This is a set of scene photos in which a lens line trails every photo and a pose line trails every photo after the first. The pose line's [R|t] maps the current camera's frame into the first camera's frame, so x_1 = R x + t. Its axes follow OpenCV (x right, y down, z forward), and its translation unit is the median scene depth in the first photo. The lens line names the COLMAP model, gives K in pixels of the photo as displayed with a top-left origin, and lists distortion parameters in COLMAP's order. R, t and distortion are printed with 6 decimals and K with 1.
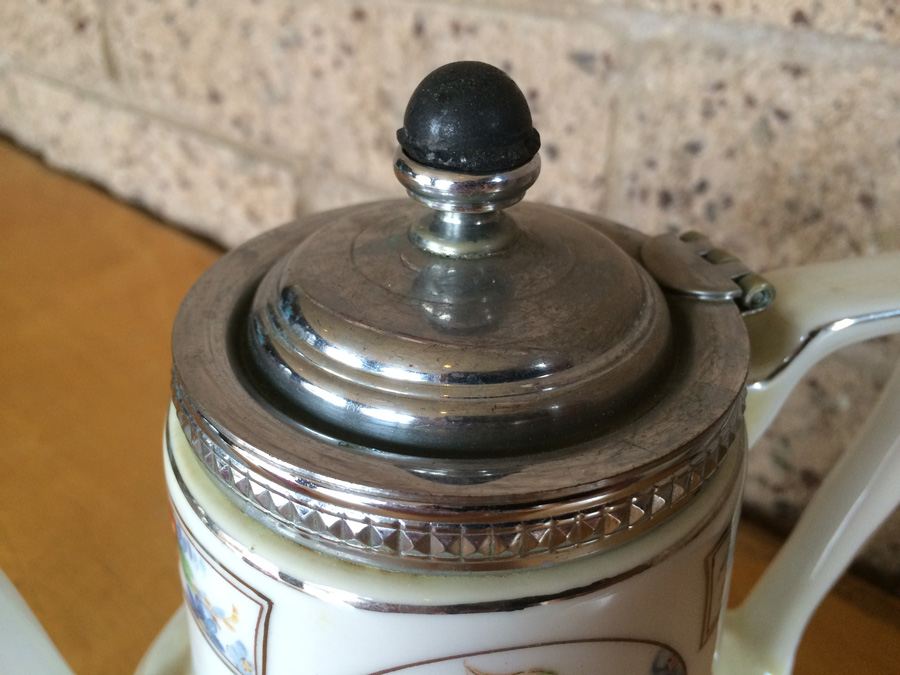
lens RADIAL K [[804.7, 0, 451.4], [0, 804.7, 340.0], [0, 0, 1]] dist [0.002533, -0.071517]
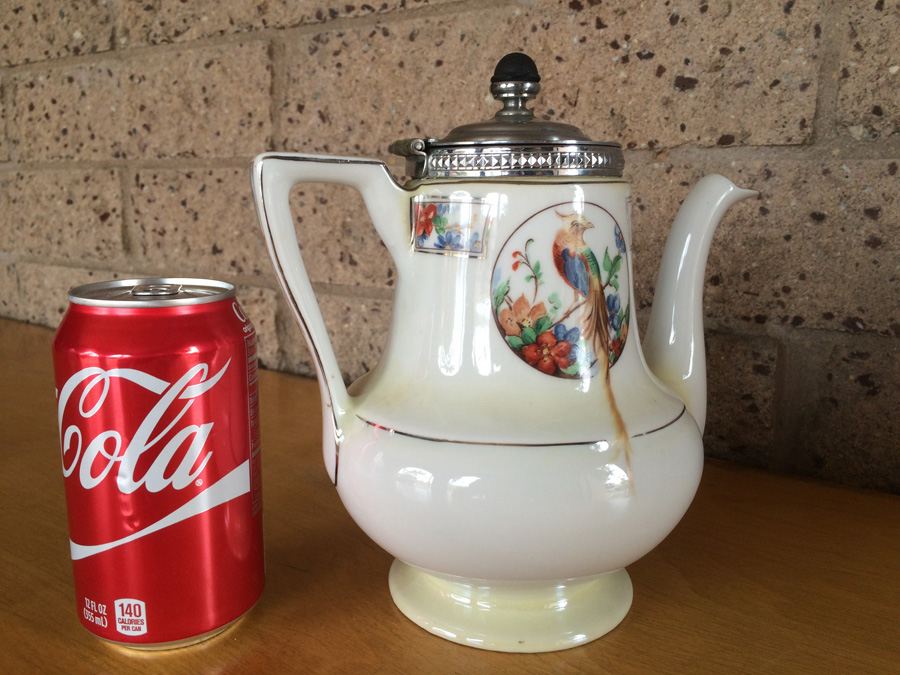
lens RADIAL K [[769.9, 0, 449.6], [0, 769.9, 342.1], [0, 0, 1]] dist [0.027757, -0.085684]
pose [[0.986608, -0.030068, 0.160317, -0.187013], [0.081435, 0.942406, -0.324407, 0.593368], [-0.141330, 0.333118, 0.932233, -0.529302]]
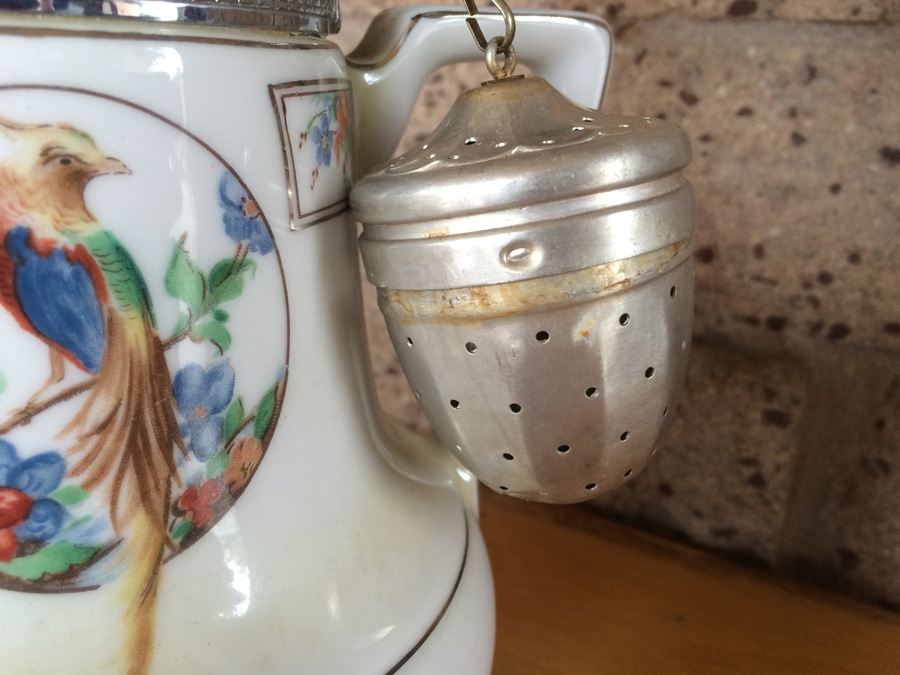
lens RADIAL K [[769.9, 0, 464.1], [0, 769.9, 332.7], [0, 0, 1]] dist [0.027757, -0.085684]
pose [[0.973476, -0.018999, 0.228001, 0.112214], [0.070106, 0.973380, -0.218213, 0.276555], [-0.217785, 0.228409, 0.948893, 0.032826]]
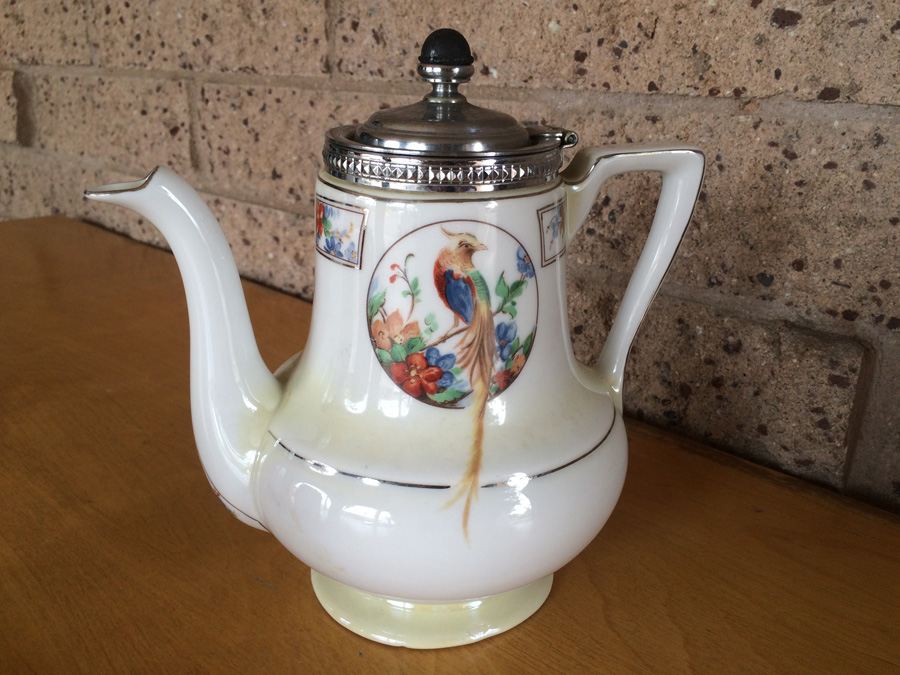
lens RADIAL K [[769.9, 0, 451.0], [0, 769.9, 339.3], [0, 0, 1]] dist [0.027757, -0.085684]
pose [[0.999867, 0.016197, 0.001890, 0.015880], [-0.015551, 0.981977, -0.188361, 0.385313], [-0.004907, 0.188307, 0.982098, -0.440903]]
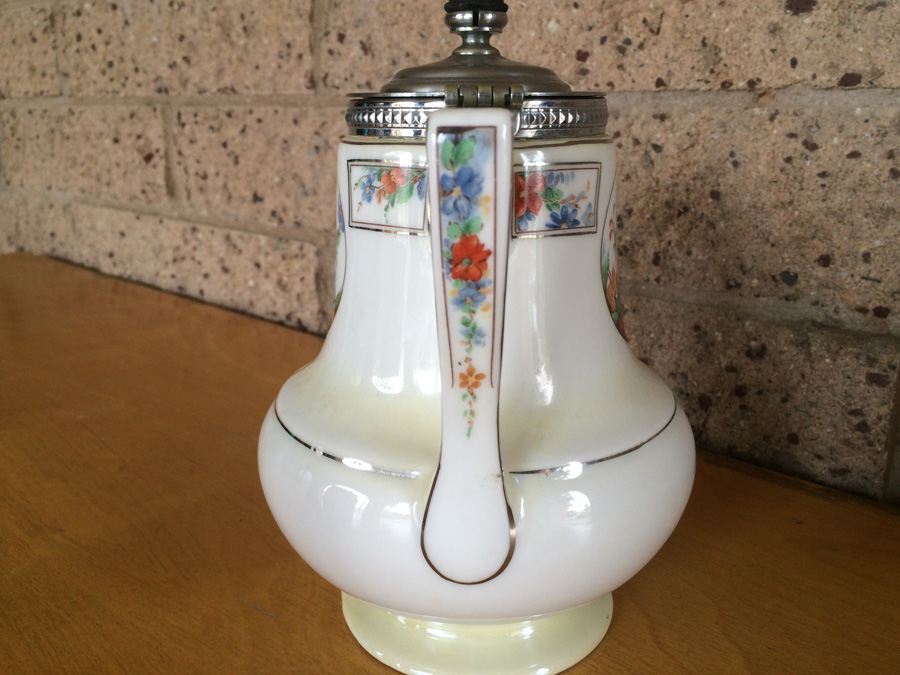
lens RADIAL K [[769.9, 0, 454.6], [0, 769.9, 337.6], [0, 0, 1]] dist [0.027757, -0.085684]
pose [[0.999055, -0.004352, 0.043251, -0.043482], [0.015164, 0.967362, -0.252945, 0.430921], [-0.040739, 0.253362, 0.966513, -0.321937]]
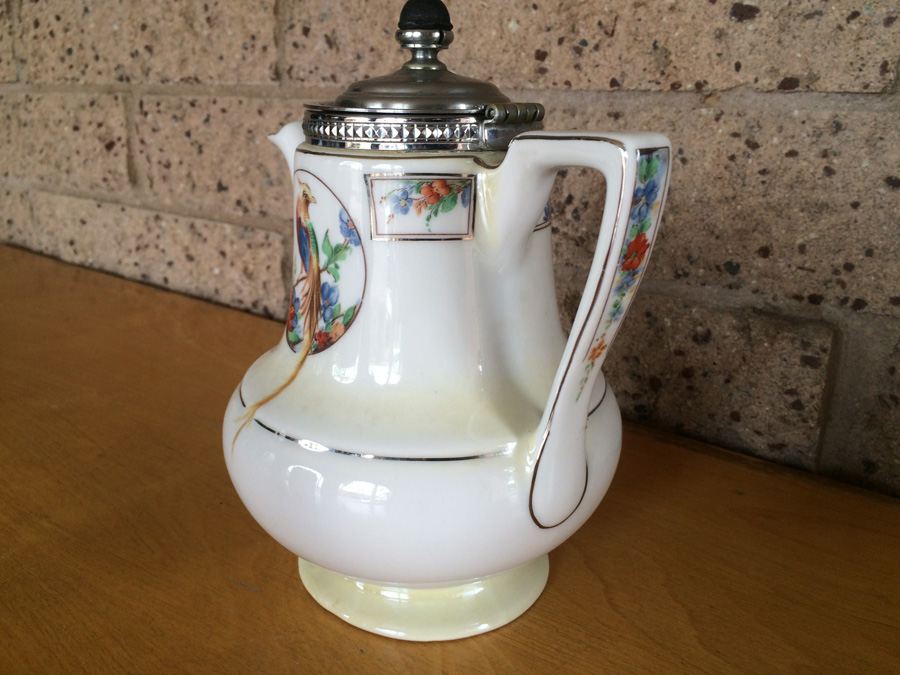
lens RADIAL K [[769.9, 0, 451.2], [0, 769.9, 343.8], [0, 0, 1]] dist [0.027757, -0.085684]
pose [[0.995380, -0.011075, 0.095372, -0.066790], [0.032489, 0.973579, -0.226029, 0.447740], [-0.090349, 0.228083, 0.969441, -0.394553]]
